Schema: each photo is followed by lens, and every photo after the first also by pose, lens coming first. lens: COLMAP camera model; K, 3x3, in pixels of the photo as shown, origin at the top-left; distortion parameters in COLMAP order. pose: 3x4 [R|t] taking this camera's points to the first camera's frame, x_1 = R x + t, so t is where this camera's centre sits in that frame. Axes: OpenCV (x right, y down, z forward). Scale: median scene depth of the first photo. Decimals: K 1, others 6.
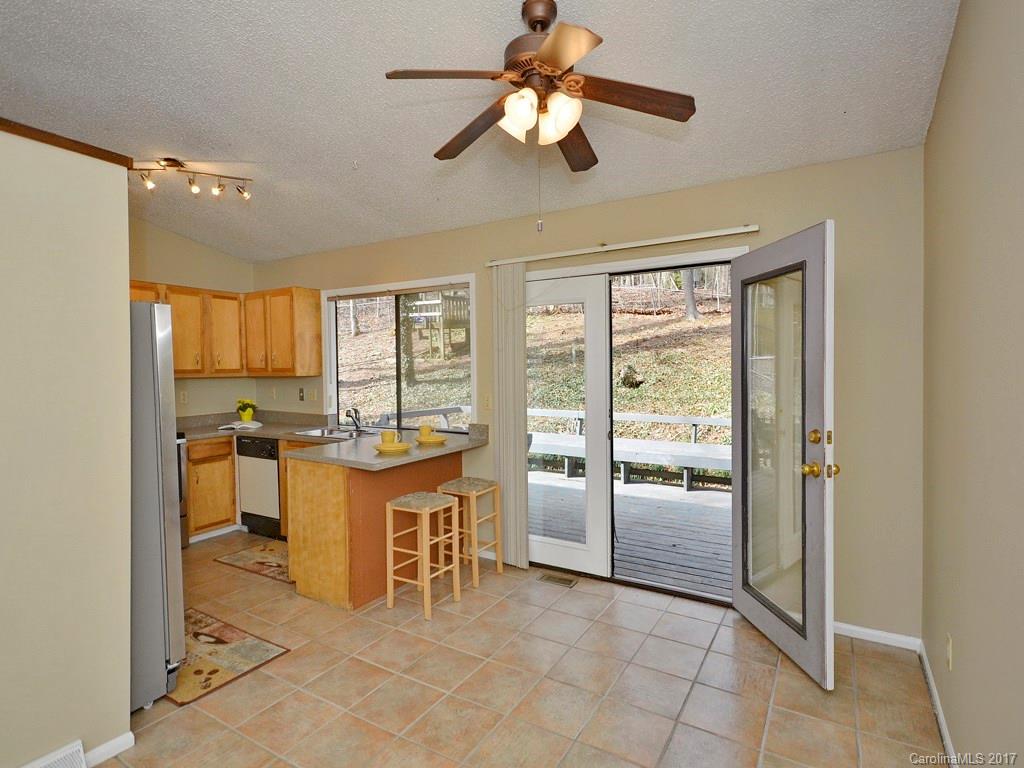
lens RADIAL K [[561.2, 0, 494.9], [0, 561.2, 373.6], [0, 0, 1]] dist [0.019595, 0.000278]
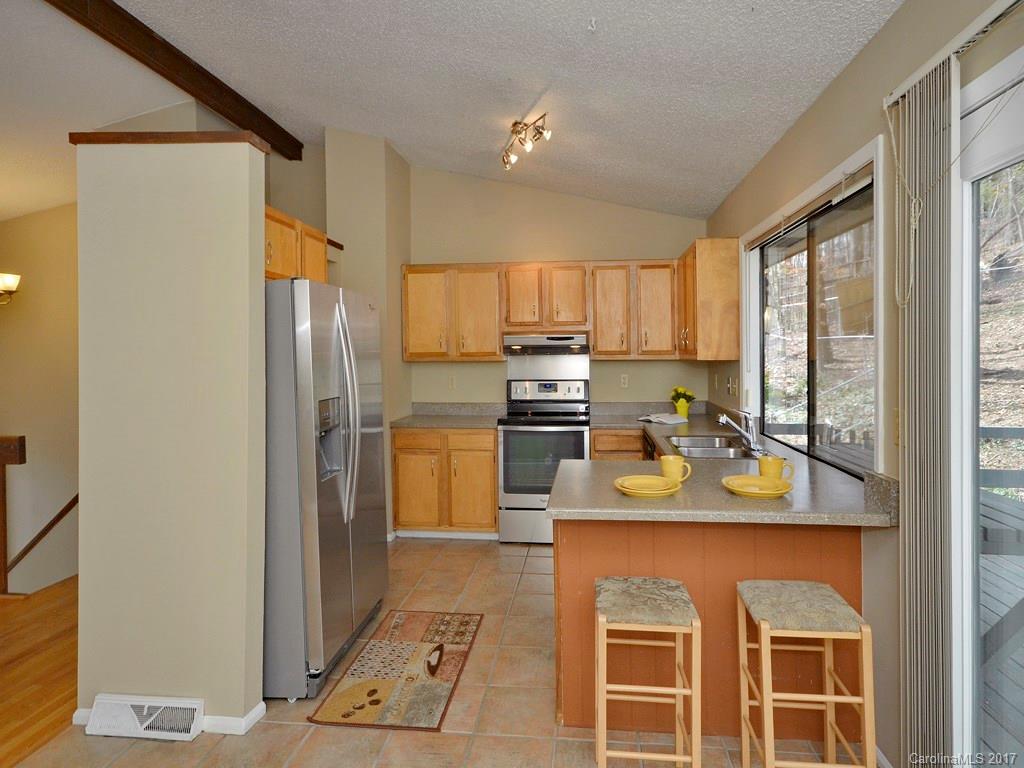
lens RADIAL K [[562.1, 0, 514.7], [0, 562.1, 366.2], [0, 0, 1]] dist [0.018370, -0.000076]
pose [[0.440813, 0.028476, -0.897147, 0.216933], [-0.007147, 0.999576, 0.028215, -0.007688], [0.897571, -0.006025, 0.440829, 0.491104]]
